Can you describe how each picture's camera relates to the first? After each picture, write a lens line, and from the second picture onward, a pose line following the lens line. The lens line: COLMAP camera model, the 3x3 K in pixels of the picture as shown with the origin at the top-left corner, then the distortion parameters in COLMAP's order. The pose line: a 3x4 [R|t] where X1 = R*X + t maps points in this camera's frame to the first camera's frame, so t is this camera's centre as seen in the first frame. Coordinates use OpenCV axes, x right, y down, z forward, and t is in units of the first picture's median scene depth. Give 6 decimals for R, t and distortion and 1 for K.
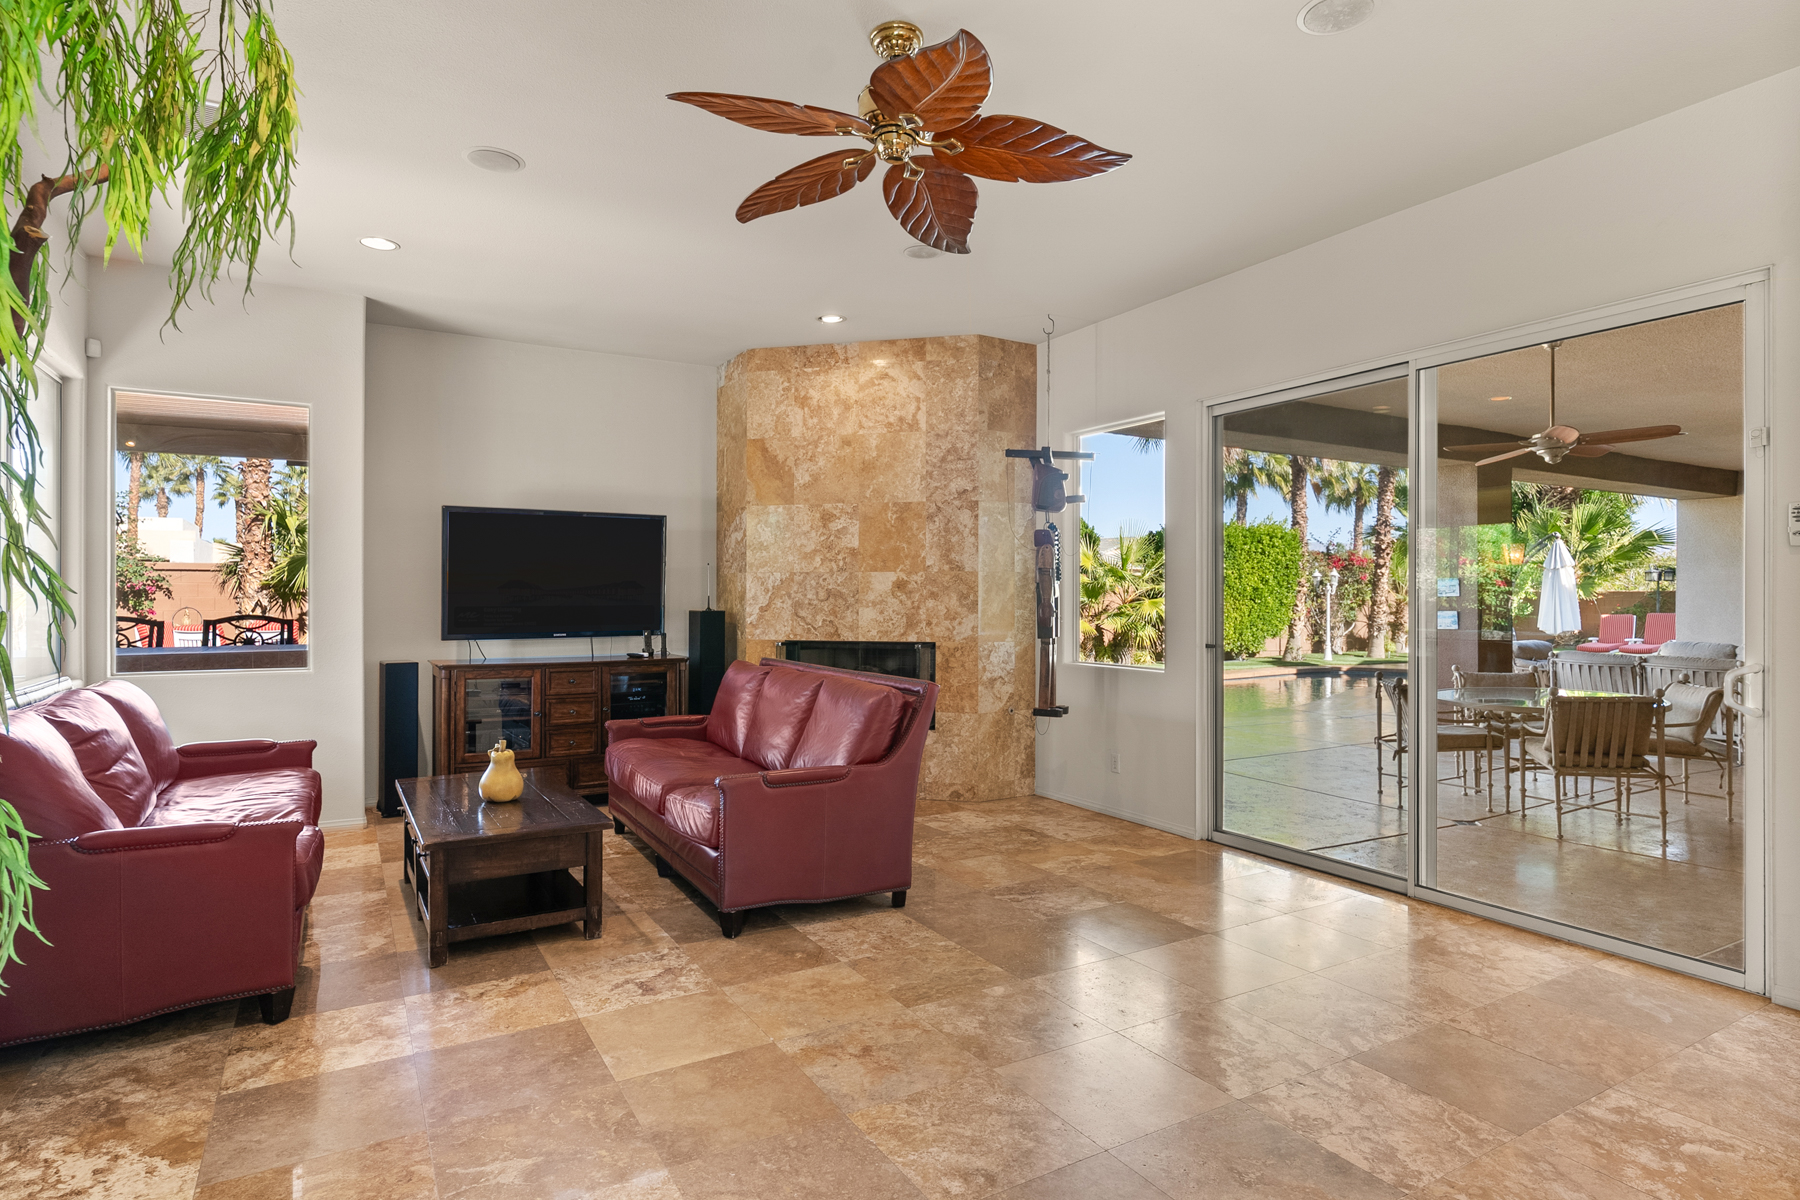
lens RADIAL K [[965.8, 0, 905.1], [0, 965.8, 590.6], [0, 0, 1]] dist [0.002039, 0.001623]
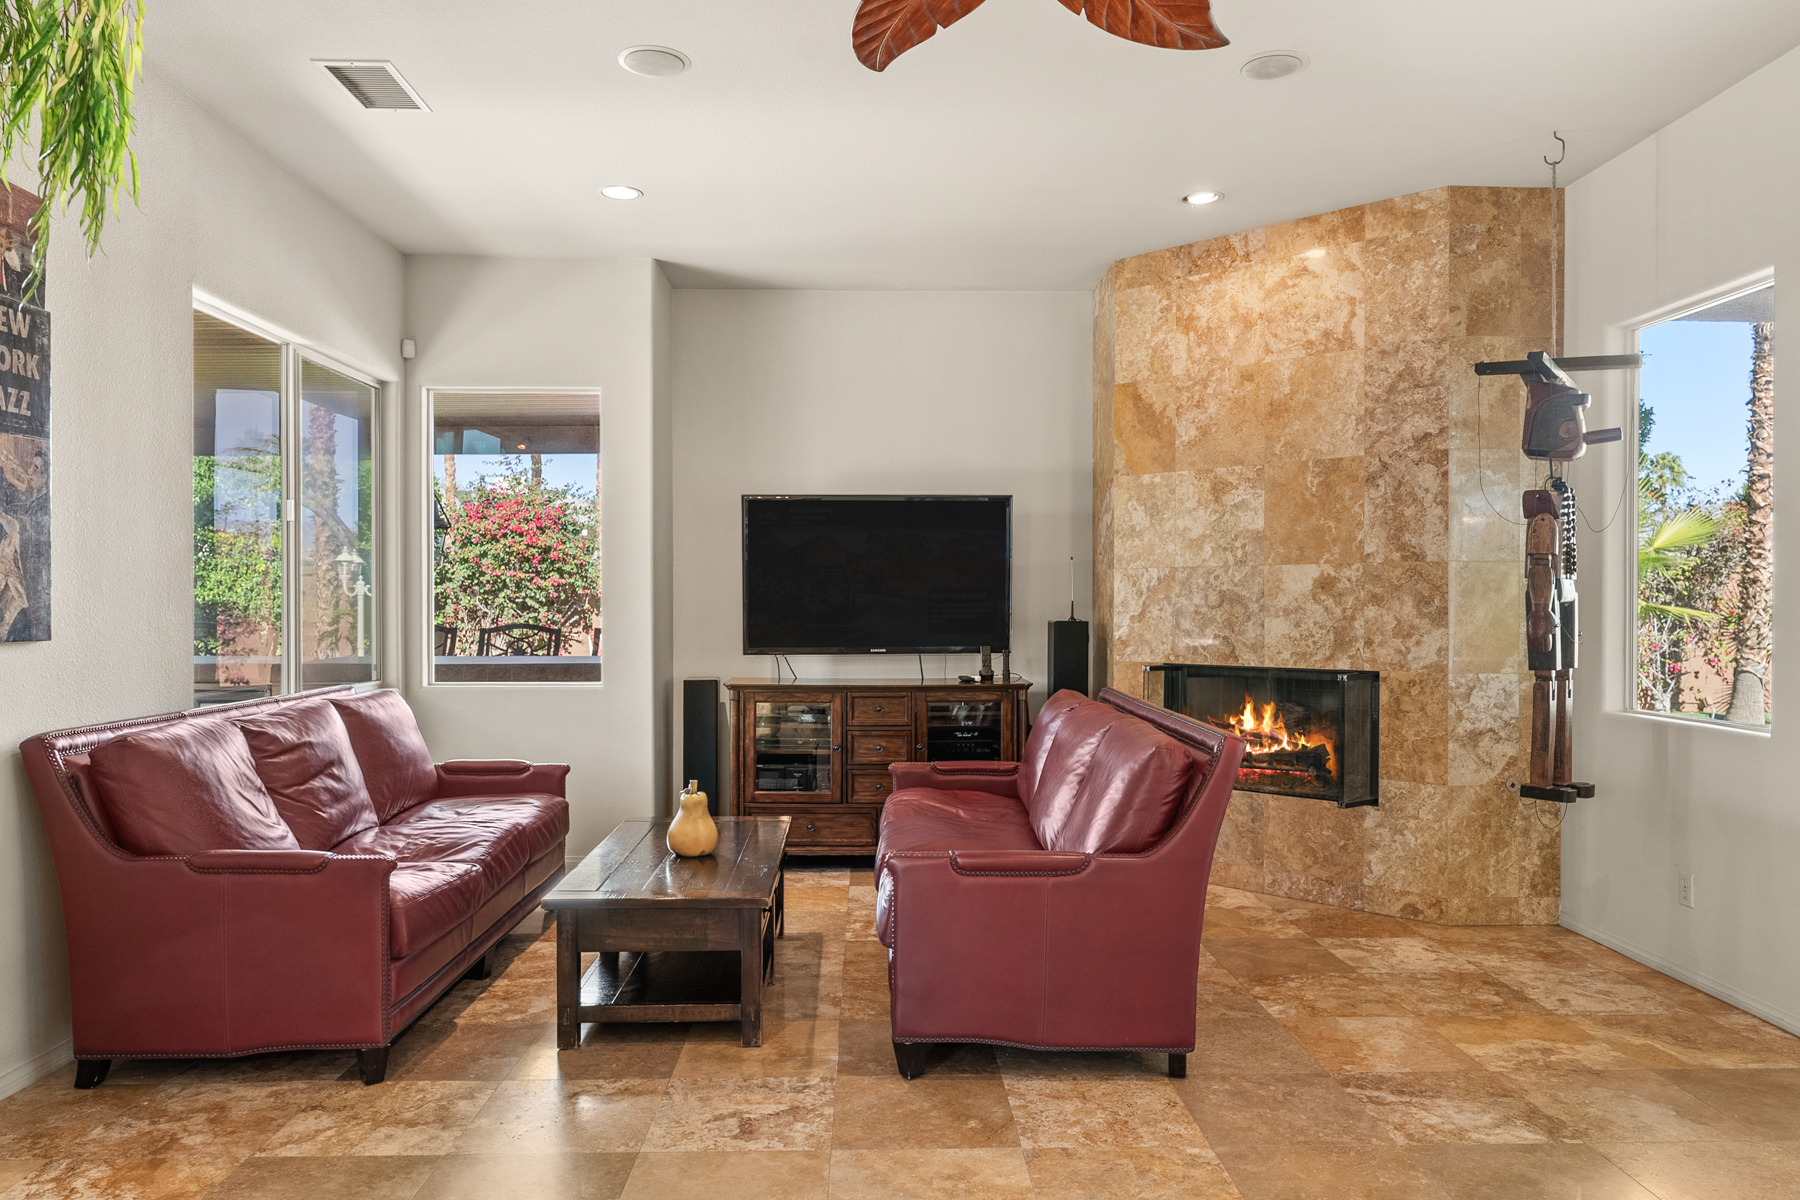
lens RADIAL K [[1231.4, 0, 898.8], [0, 1231.4, 601.4], [0, 0, 1]] dist [0.000380, 0.003683]
pose [[0.873072, -0.002324, -0.487585, 0.153828], [0.005099, 0.999977, 0.004365, 0.000995], [0.487564, -0.006297, 0.873064, 0.119900]]
